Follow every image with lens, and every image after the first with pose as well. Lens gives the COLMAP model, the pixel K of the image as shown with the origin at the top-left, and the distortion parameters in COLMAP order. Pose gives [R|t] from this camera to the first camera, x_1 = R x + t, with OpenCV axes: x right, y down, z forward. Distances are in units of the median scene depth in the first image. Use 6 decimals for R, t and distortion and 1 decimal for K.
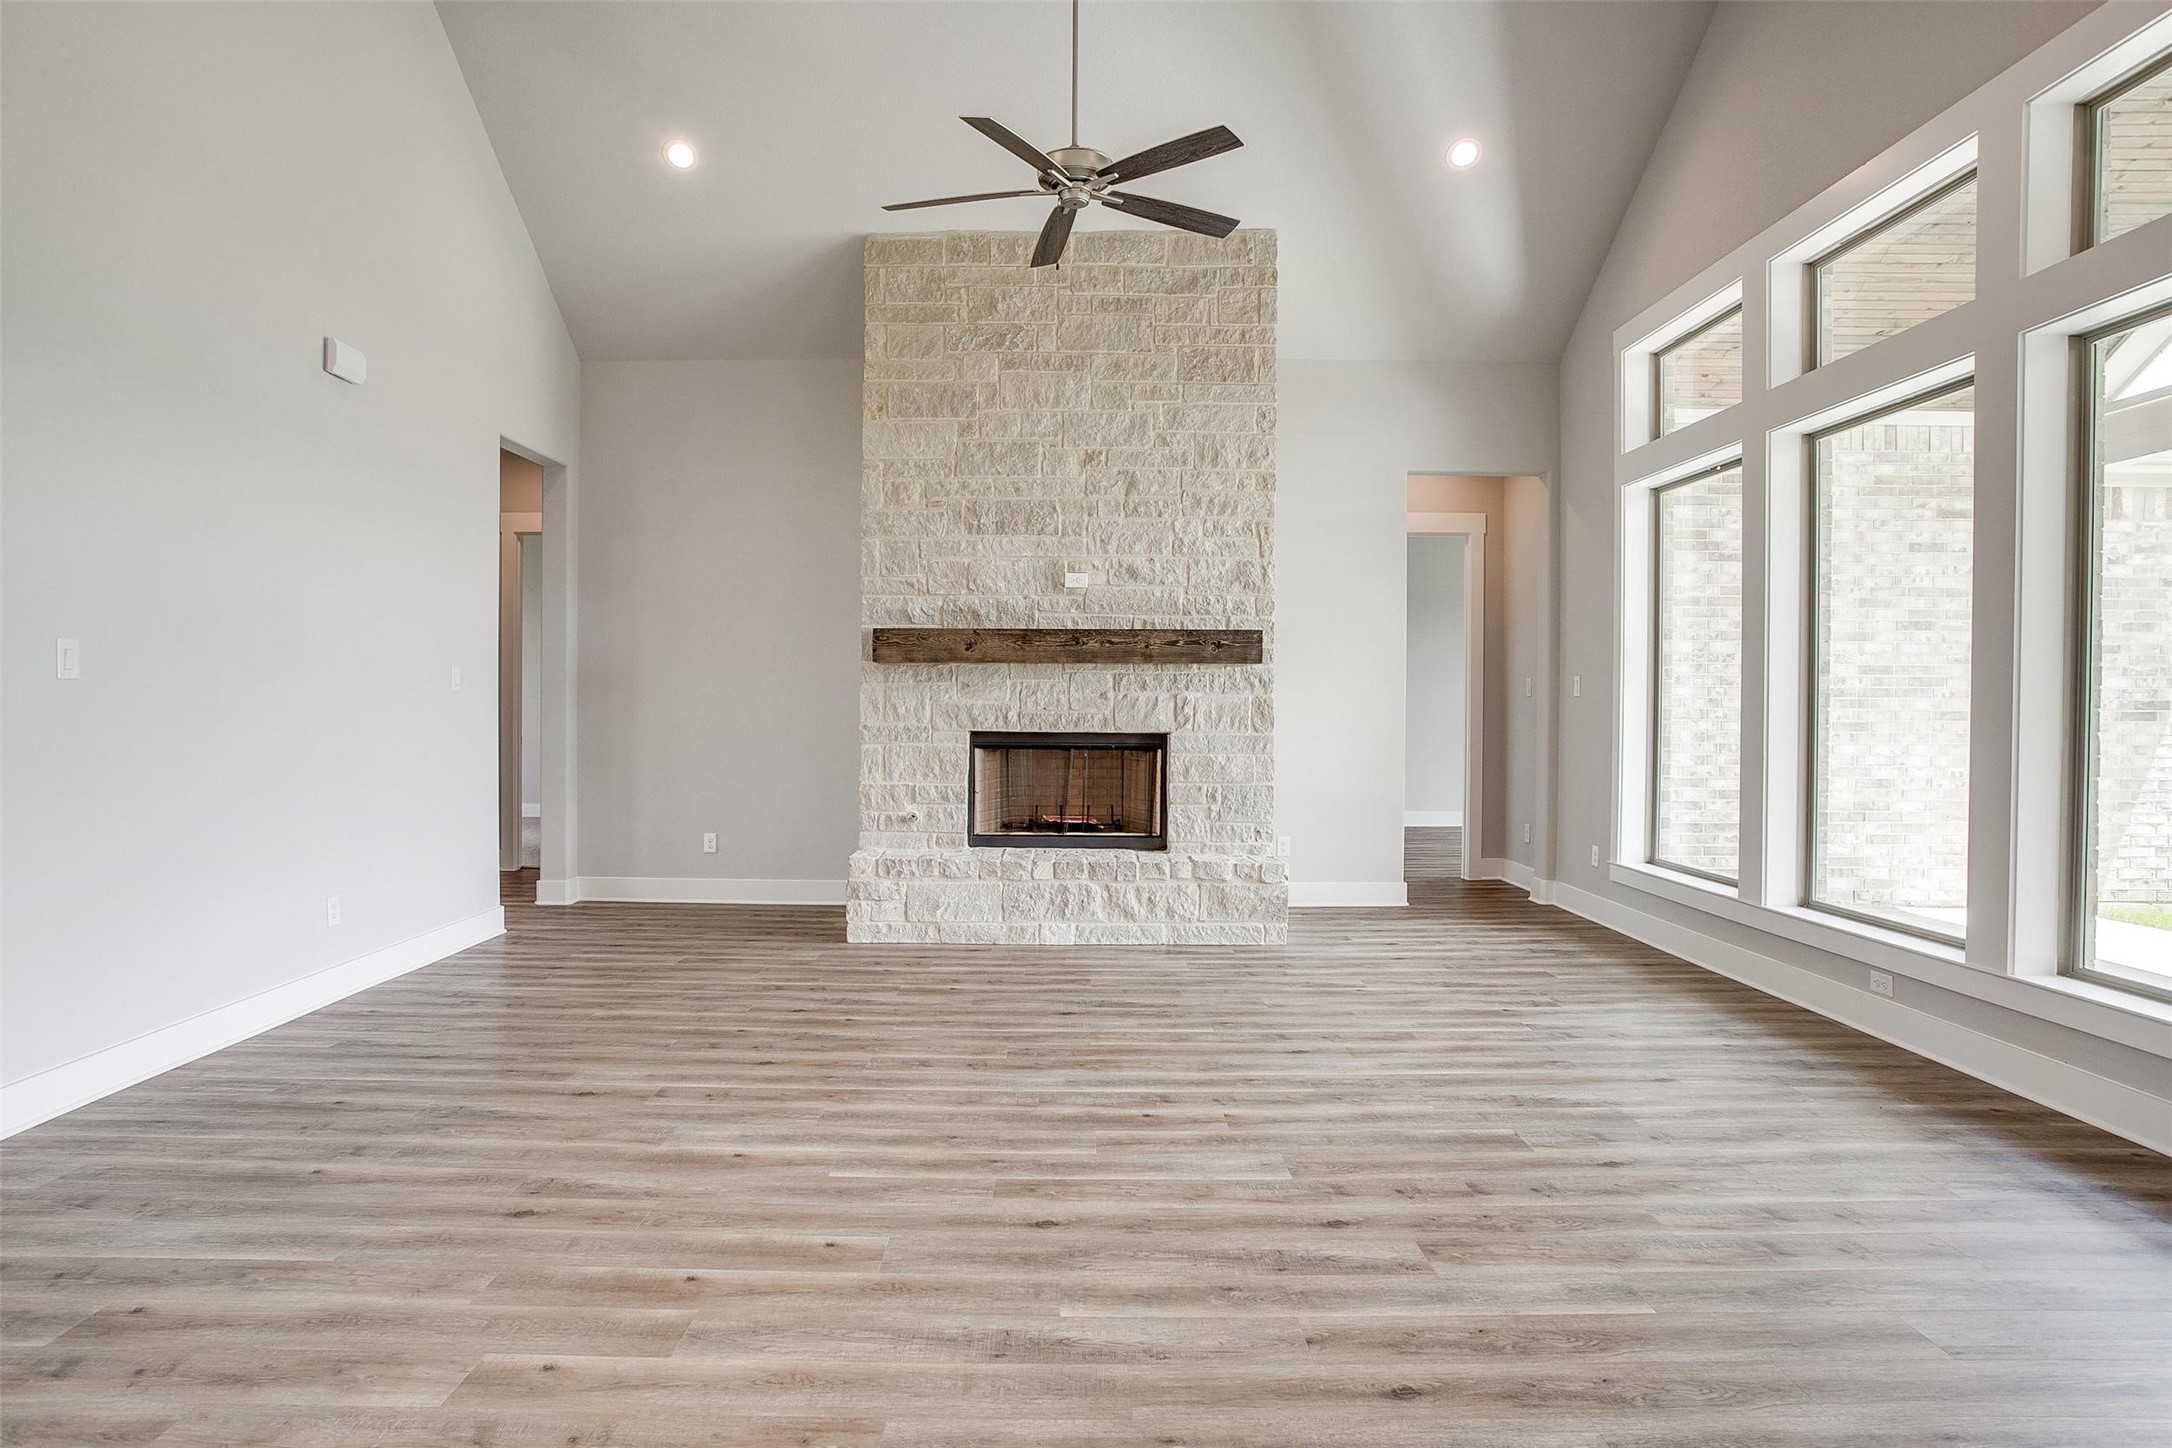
lens RADIAL K [[1238.8, 0, 1086.0], [0, 1238.8, 719.8], [0, 0, 1]] dist [-0.001388, 0.001386]
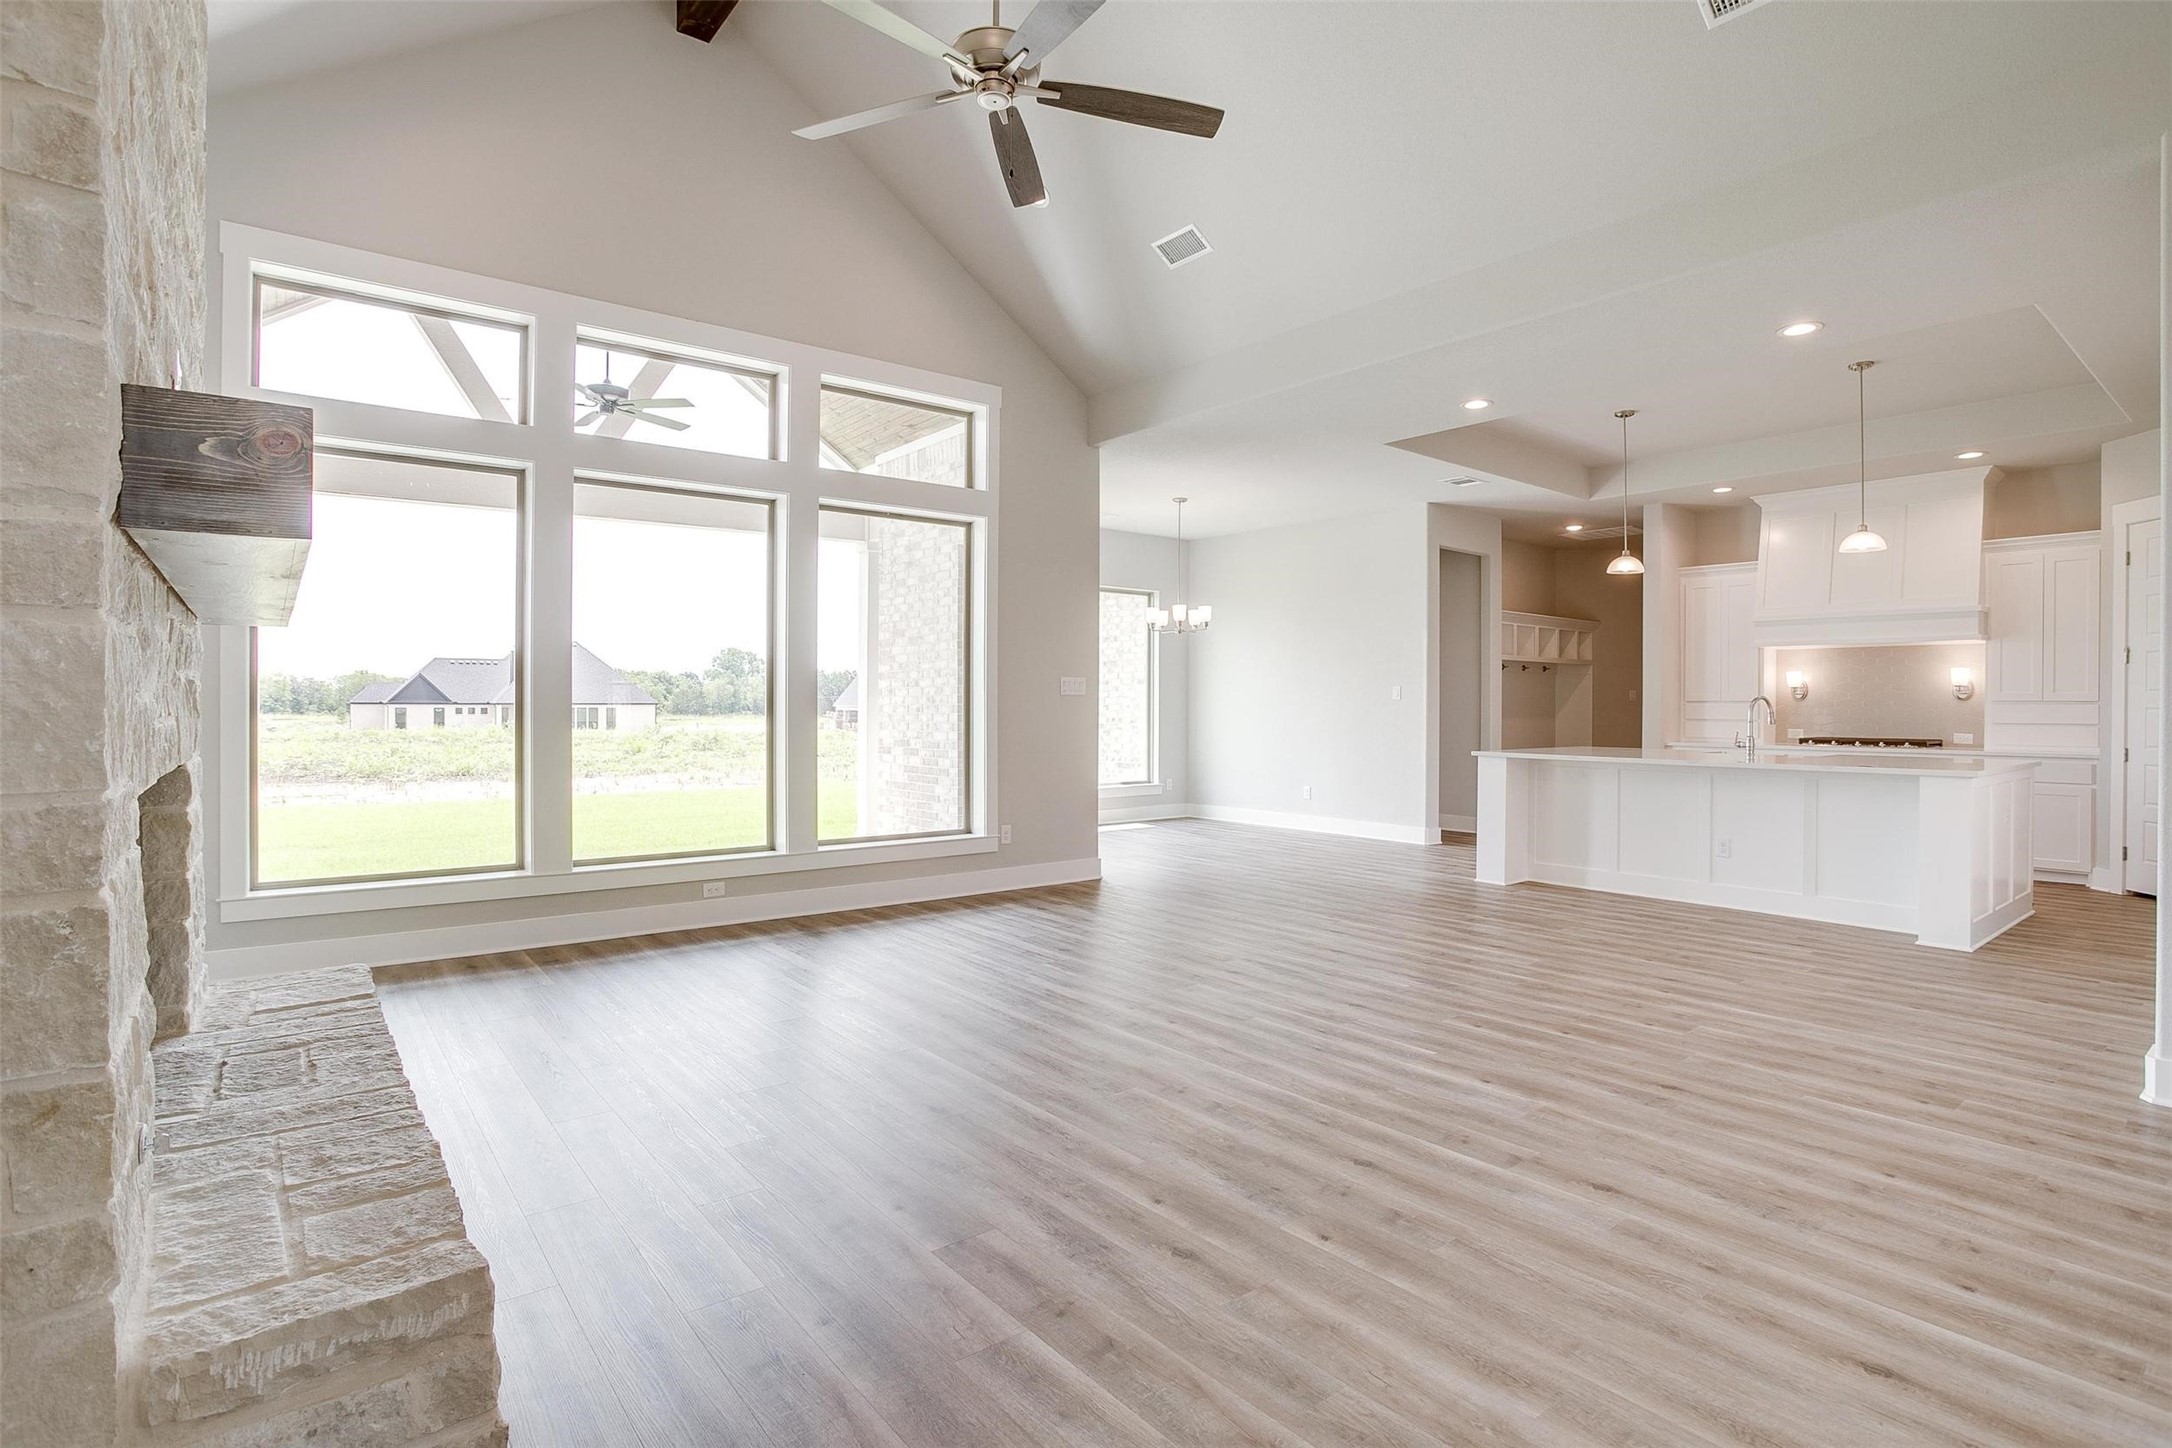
lens RADIAL K [[1059.7, 0, 1095.6], [0, 1059.7, 718.0], [0, 0, 1]] dist [-0.014369, 0.005186]
pose [[-0.628405, -0.010392, 0.777817, -0.823481], [0.000983, 0.999899, 0.014154, -0.015197], [-0.777886, 0.009659, -0.628331, 1.908520]]
